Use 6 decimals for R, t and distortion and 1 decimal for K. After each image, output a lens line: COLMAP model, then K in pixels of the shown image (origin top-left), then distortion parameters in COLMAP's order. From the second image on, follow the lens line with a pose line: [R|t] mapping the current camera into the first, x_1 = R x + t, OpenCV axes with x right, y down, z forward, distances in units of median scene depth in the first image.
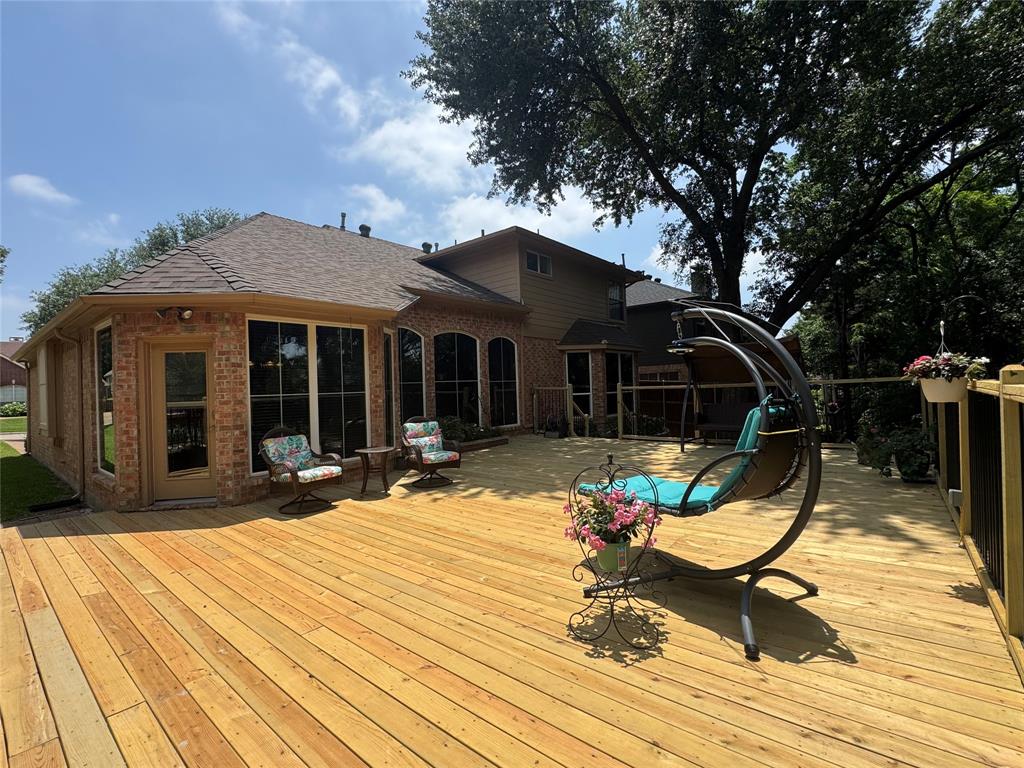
lens RADIAL K [[449.4, 0, 512.0], [0, 449.4, 383.7], [0, 0, 1]] dist [0.001563, 0.000172]
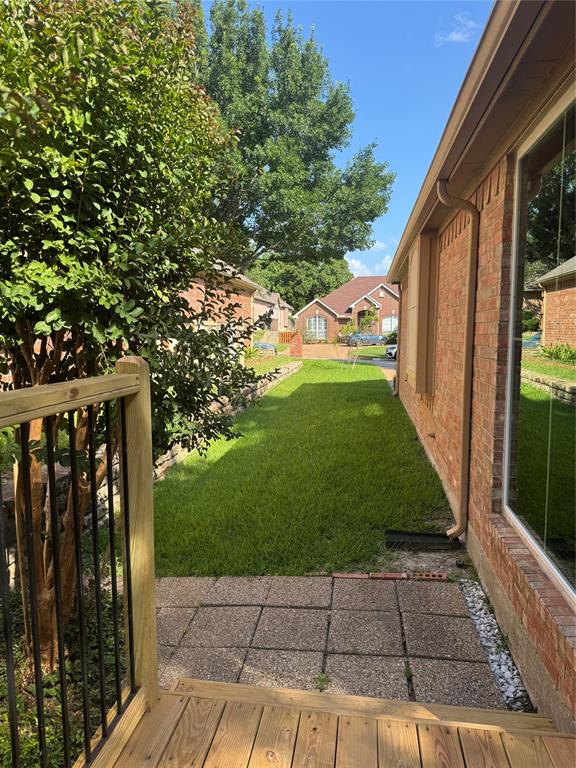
lens RADIAL K [[532.1, 0, 289.1], [0, 532.1, 384.9], [0, 0, 1]] dist [0.020948, -0.032630]
pose [[0.515840, 0.112336, -0.849288, -0.575982], [-0.006797, 0.991871, 0.127067, 0.018209], [0.856658, -0.059773, 0.512410, 0.548106]]
